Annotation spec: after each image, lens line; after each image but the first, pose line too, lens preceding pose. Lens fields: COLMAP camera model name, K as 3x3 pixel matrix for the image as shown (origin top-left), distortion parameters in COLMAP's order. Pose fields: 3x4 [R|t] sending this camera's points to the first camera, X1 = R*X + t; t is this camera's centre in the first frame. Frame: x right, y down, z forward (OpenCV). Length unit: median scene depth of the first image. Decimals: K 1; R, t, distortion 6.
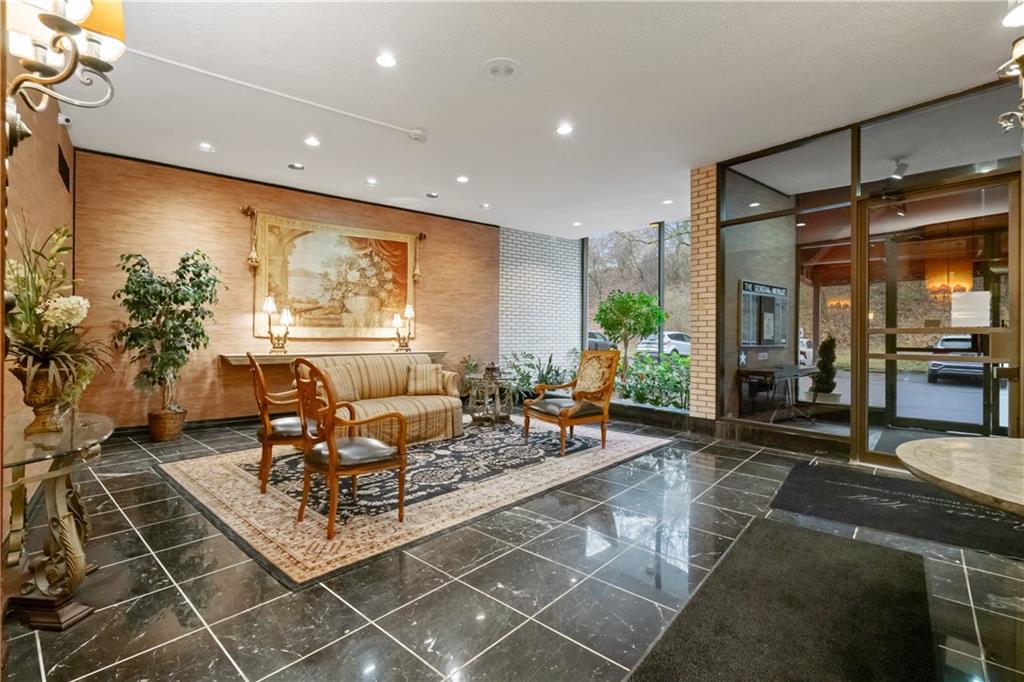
lens RADIAL K [[465.4, 0, 504.7], [0, 465.4, 331.3], [0, 0, 1]] dist [-0.000397, -0.000189]
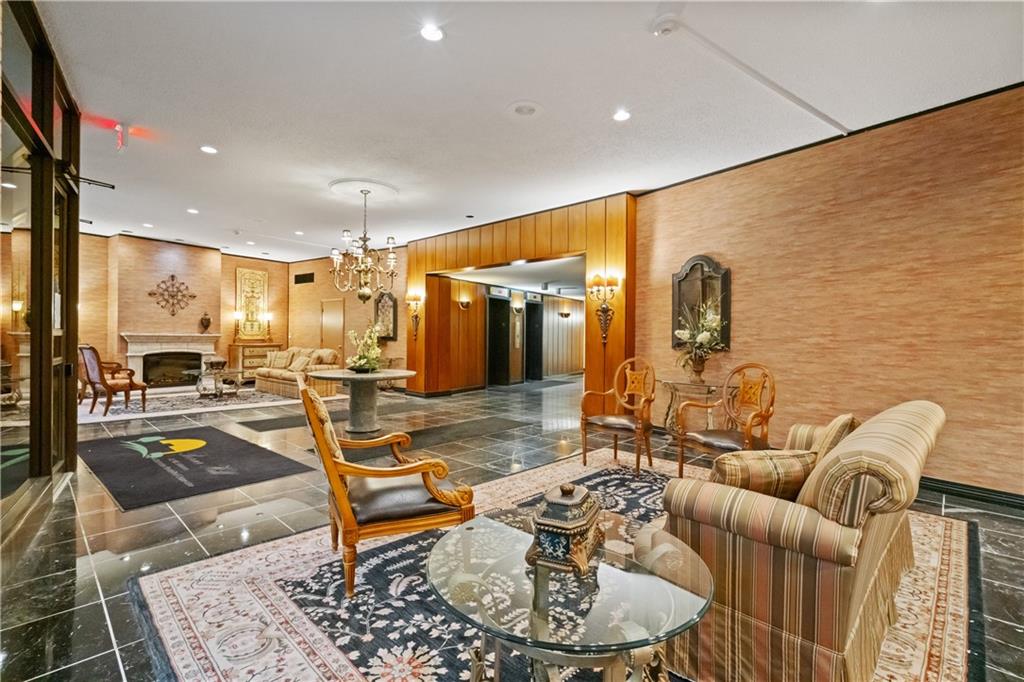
lens RADIAL K [[465.4, 0, 504.7], [0, 465.4, 331.3], [0, 0, 1]] dist [-0.000397, -0.000189]
pose [[-0.999285, -0.014747, 0.034810, -0.005409], [-0.015205, 0.999801, -0.012918, -0.007282], [-0.034613, -0.013438, -0.999310, 2.082687]]
